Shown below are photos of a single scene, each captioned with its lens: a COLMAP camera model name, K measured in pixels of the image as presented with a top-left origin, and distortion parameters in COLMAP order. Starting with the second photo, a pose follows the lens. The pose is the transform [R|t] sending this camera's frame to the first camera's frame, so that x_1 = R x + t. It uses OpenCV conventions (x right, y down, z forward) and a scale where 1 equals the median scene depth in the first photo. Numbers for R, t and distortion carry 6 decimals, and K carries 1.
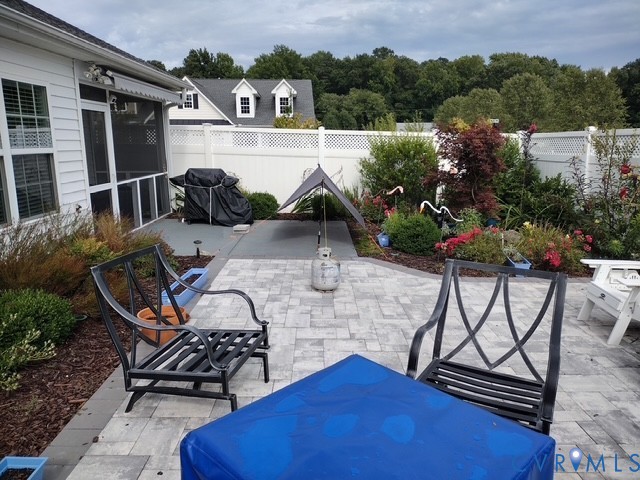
lens RADIAL K [[486.2, 0, 324.7], [0, 486.2, 243.2], [0, 0, 1]] dist [0.009606, -0.008188]
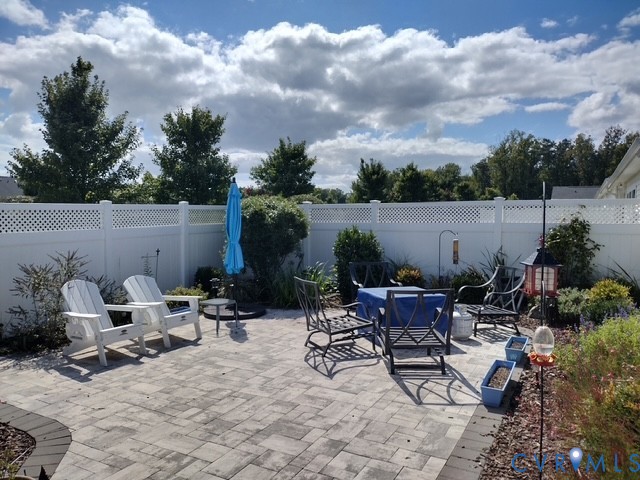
lens RADIAL K [[486.2, 0, 310.9], [0, 486.2, 247.6], [0, 0, 1]] dist [0.009606, -0.008188]
pose [[-0.863327, -0.038242, 0.503194, -0.372861], [0.105197, 0.961581, 0.253564, -0.303278], [-0.493558, 0.271844, -0.826136, 1.361813]]
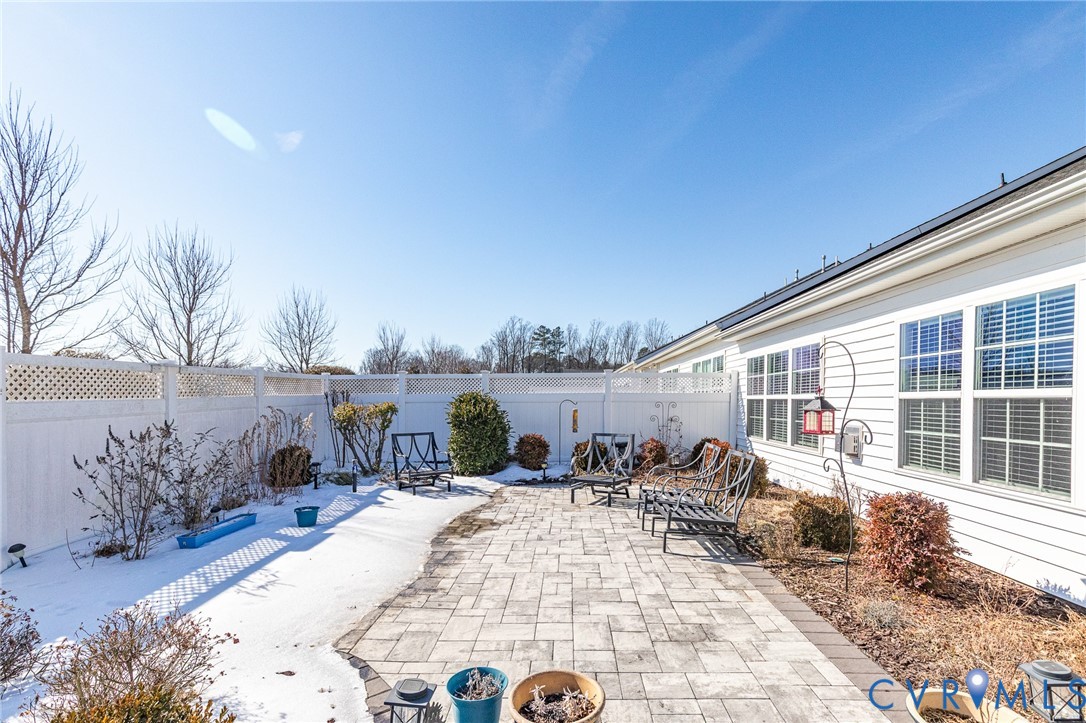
lens RADIAL K [[504.9, 0, 554.1], [0, 504.9, 408.1], [0, 0, 1]] dist [0.008890, 0.001292]
pose [[-0.999044, -0.008009, 0.042983, 0.013136], [0.002440, 0.971337, 0.237692, -0.283457], [-0.043655, 0.237570, -0.970389, 1.467114]]
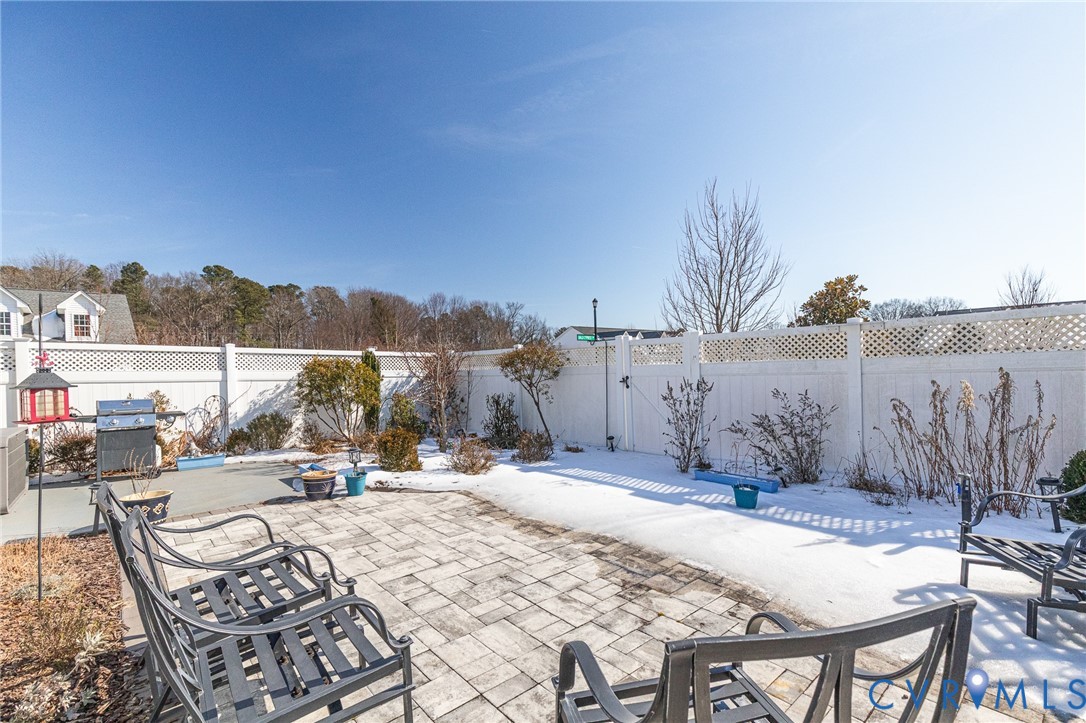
lens RADIAL K [[504.9, 0, 547.2], [0, 504.9, 364.9], [0, 0, 1]] dist [0.008890, 0.001292]
pose [[0.759543, -0.021201, 0.650111, -0.271592], [0.161785, 0.974217, -0.157247, 0.018853], [-0.630016, 0.224615, 0.743390, 0.106793]]
